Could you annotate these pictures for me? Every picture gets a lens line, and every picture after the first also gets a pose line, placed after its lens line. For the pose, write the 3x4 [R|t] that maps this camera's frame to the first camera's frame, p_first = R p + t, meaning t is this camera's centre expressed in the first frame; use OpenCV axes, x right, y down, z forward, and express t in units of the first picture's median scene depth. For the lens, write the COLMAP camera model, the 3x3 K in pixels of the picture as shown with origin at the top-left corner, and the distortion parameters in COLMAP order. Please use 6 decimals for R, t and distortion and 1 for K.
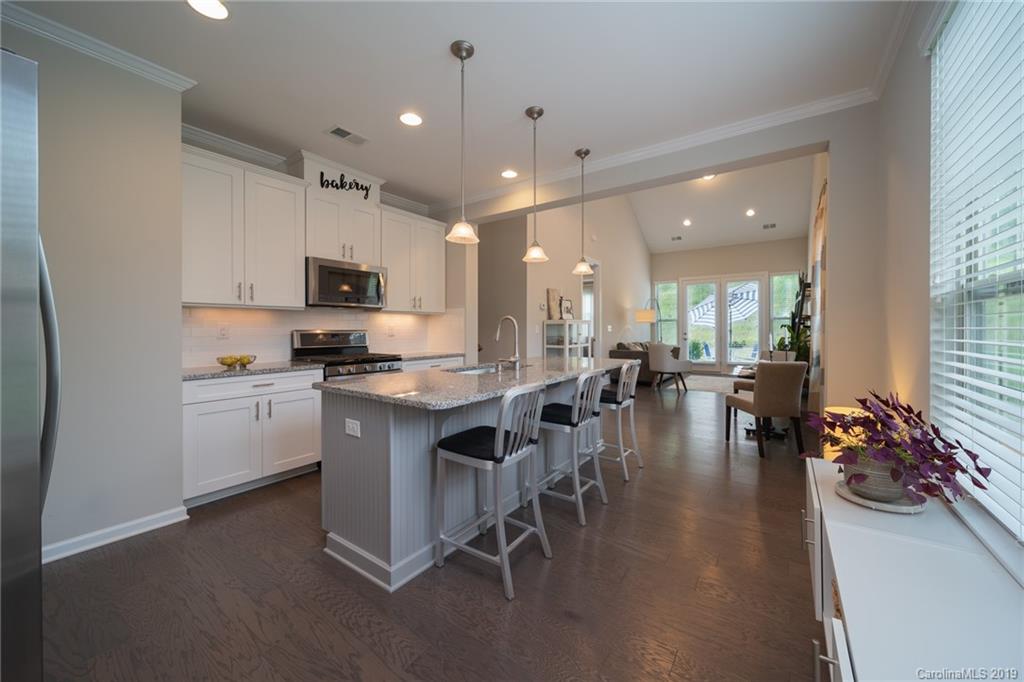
lens RADIAL K [[378.3, 0, 523.5], [0, 378.3, 329.2], [0, 0, 1]] dist [-0.000311, -0.000025]
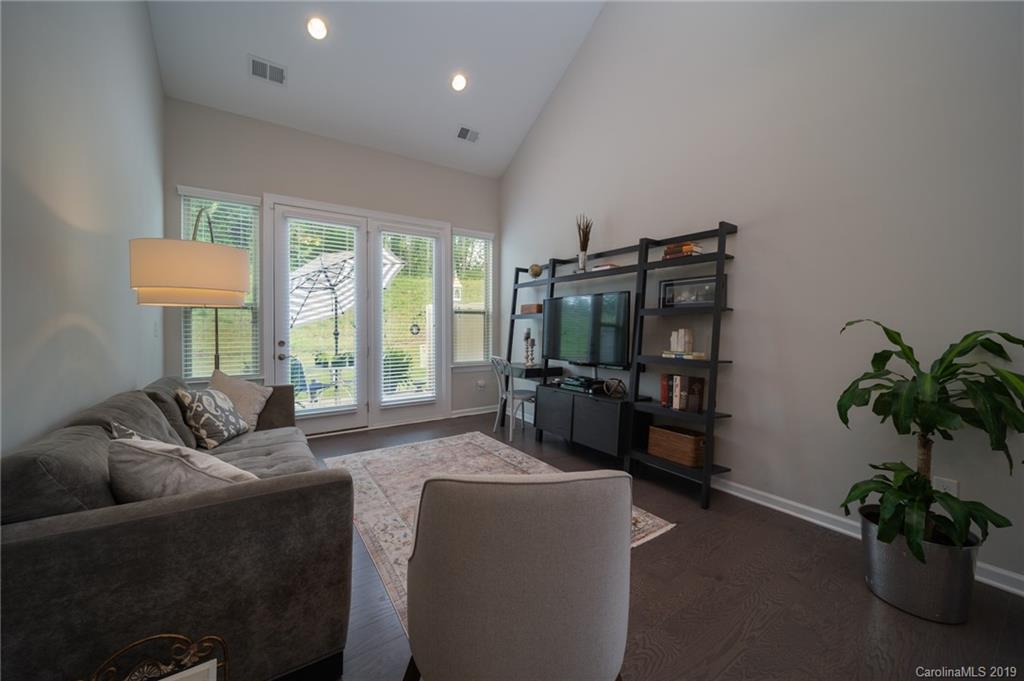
lens RADIAL K [[372.0, 0, 504.3], [0, 372.0, 327.8], [0, 0, 1]] dist [-0.000741, -0.000075]
pose [[0.382703, 0.003458, 0.923865, 0.169025], [0.003692, 0.999979, -0.005272, -0.000810], [-0.923864, 0.005428, 0.382683, 0.661730]]
